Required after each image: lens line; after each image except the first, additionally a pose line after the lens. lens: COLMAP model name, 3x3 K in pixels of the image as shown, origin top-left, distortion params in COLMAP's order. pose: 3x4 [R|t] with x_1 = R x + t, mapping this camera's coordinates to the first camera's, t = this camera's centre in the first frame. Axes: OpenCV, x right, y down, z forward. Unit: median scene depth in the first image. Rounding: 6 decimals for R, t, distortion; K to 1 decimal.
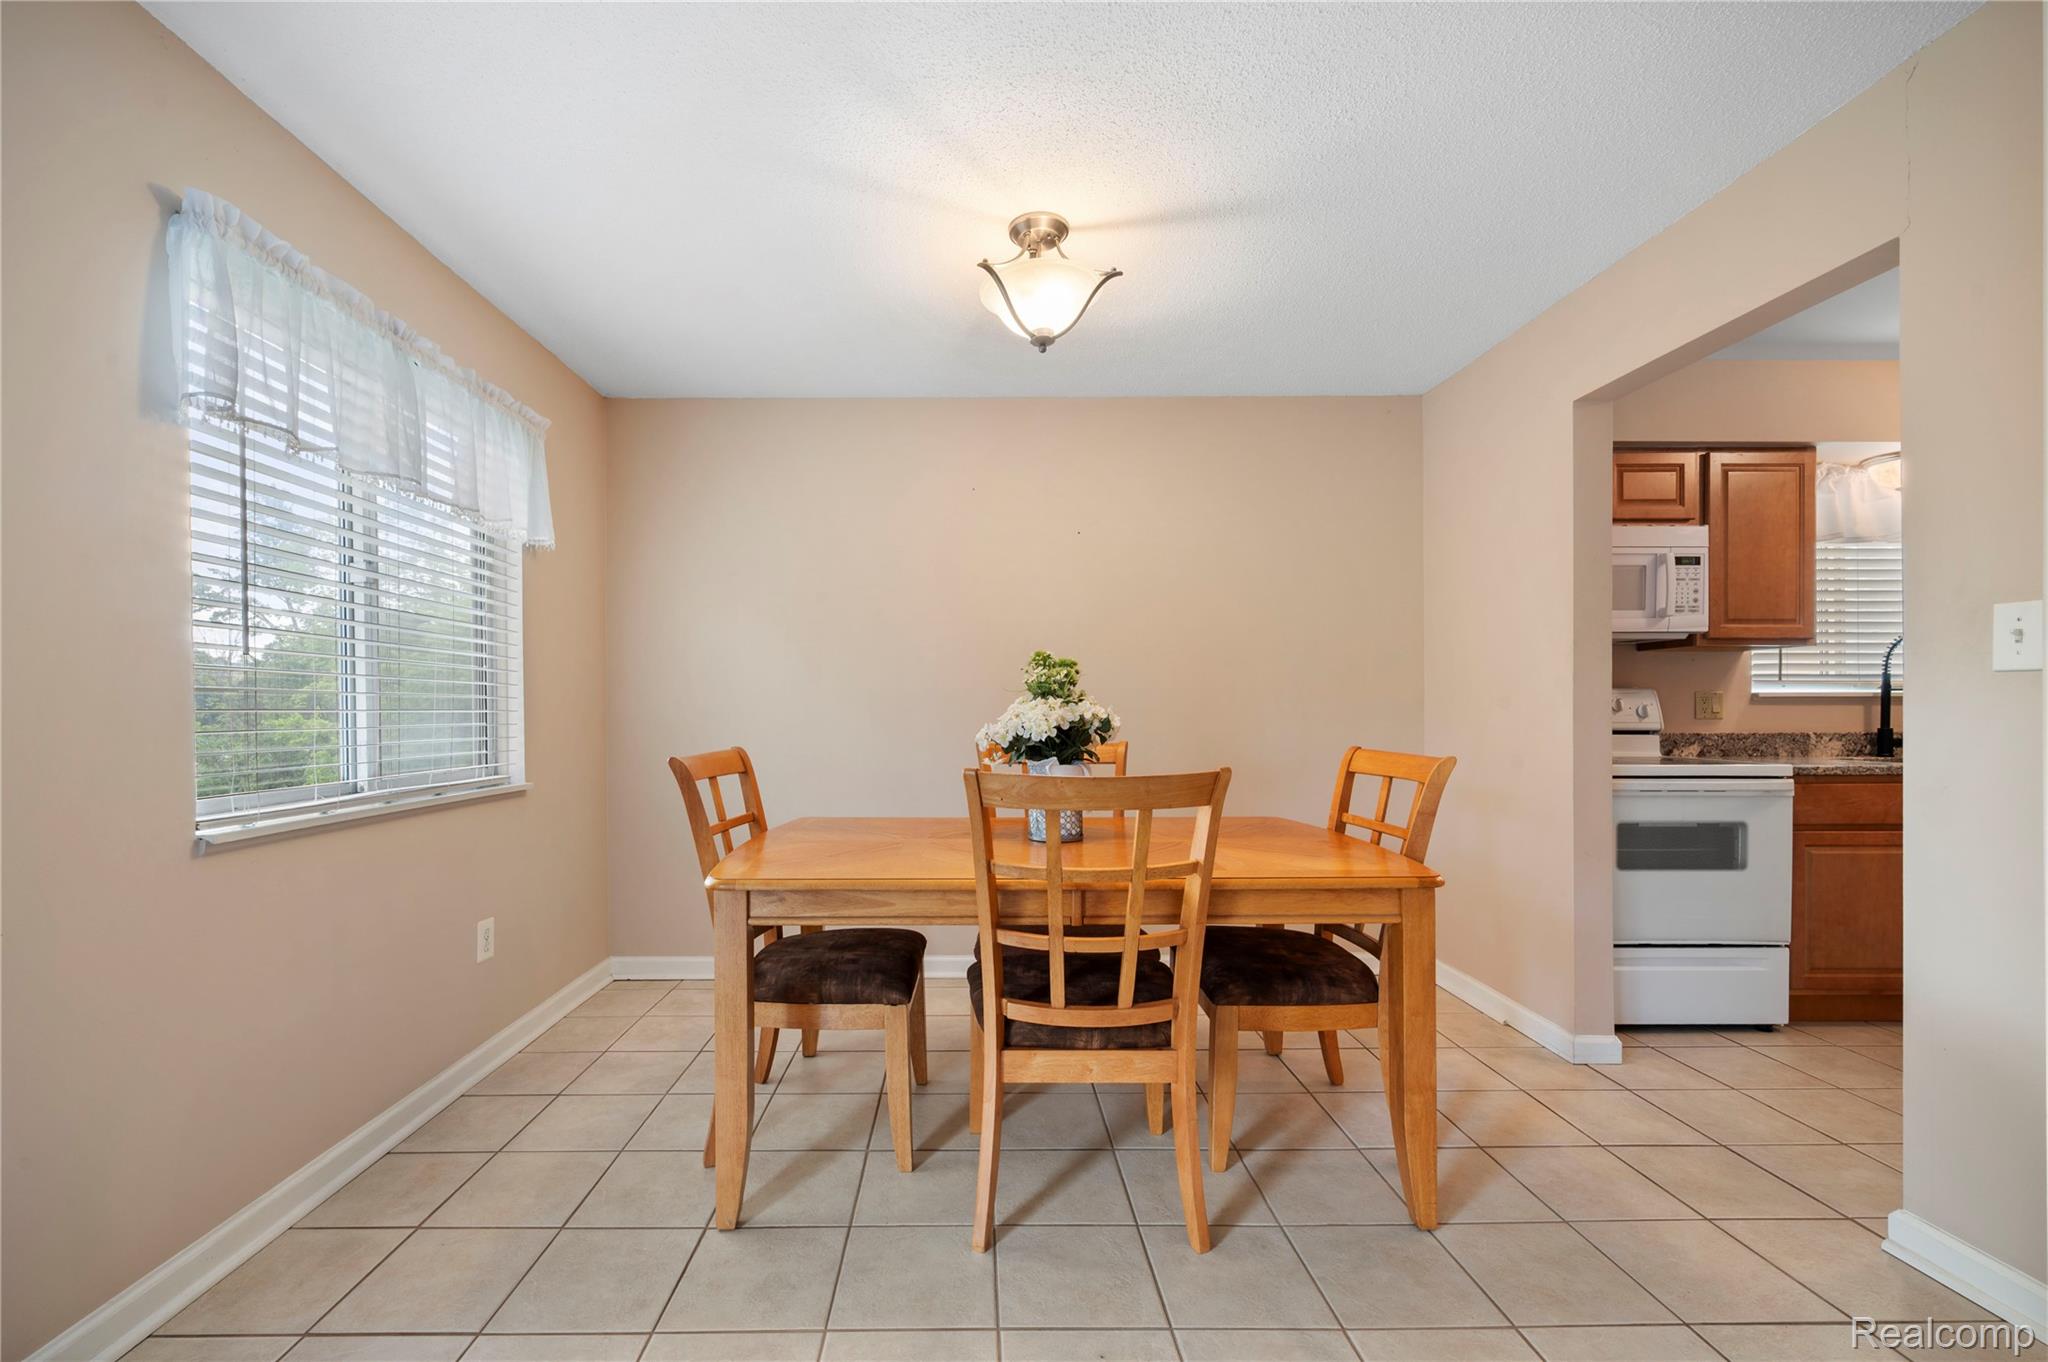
lens RADIAL K [[836.5, 0, 982.3], [0, 836.5, 714.9], [0, 0, 1]] dist [0.000146, -0.000237]
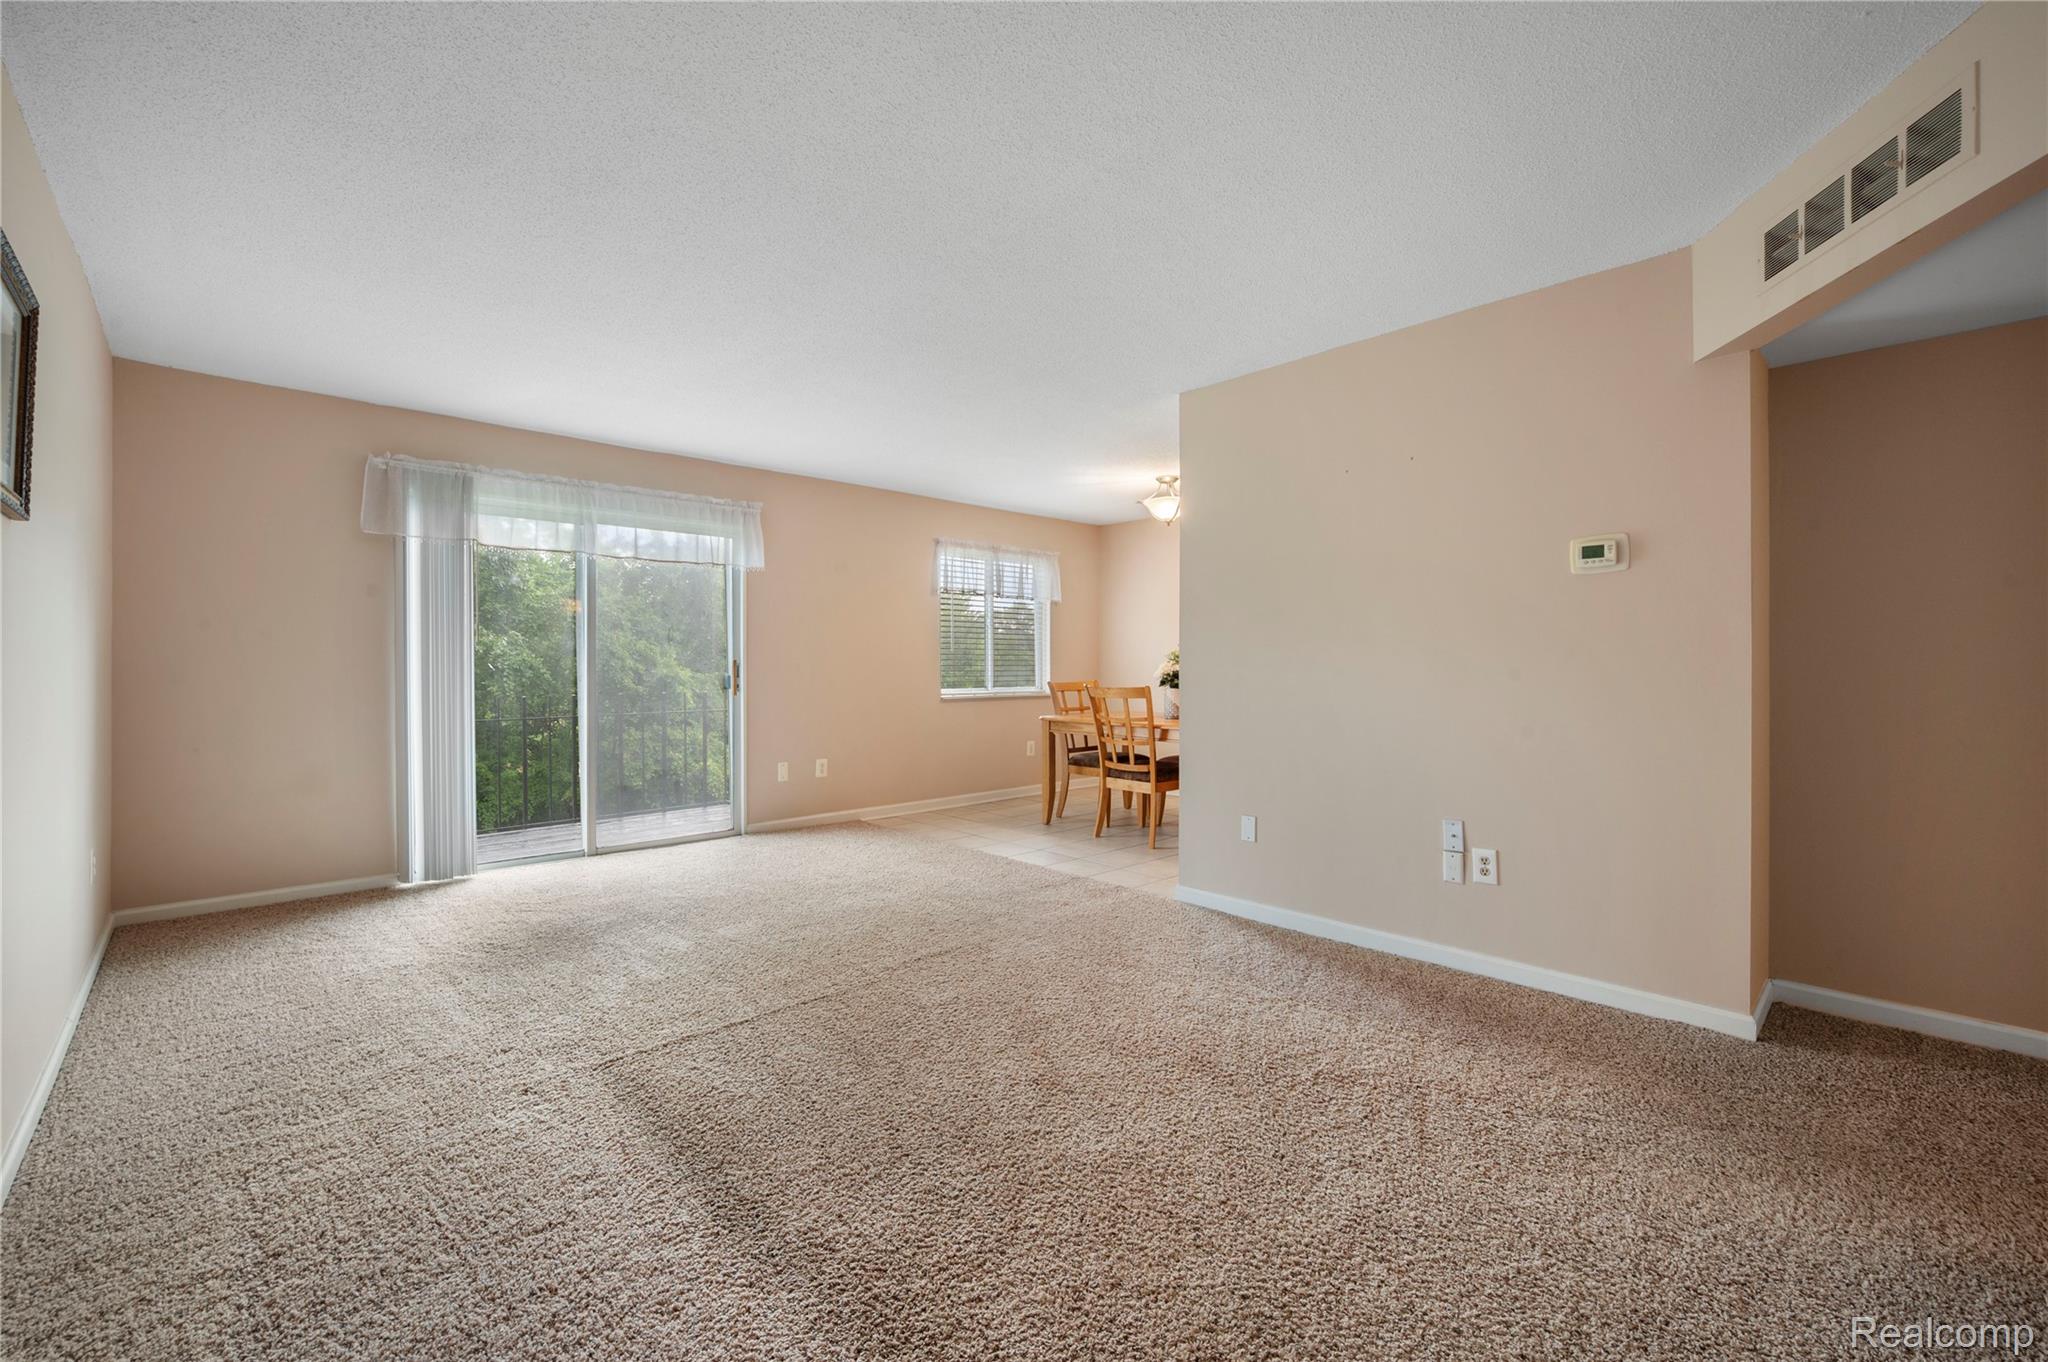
lens RADIAL K [[836.5, 0, 1018.9], [0, 836.5, 670.6], [0, 0, 1]] dist [0.000146, -0.000237]
pose [[0.683804, 0.008973, -0.729611, 1.493854], [-0.004221, 0.999956, 0.008341, -0.012637], [0.729654, -0.002623, 0.683812, -0.981654]]
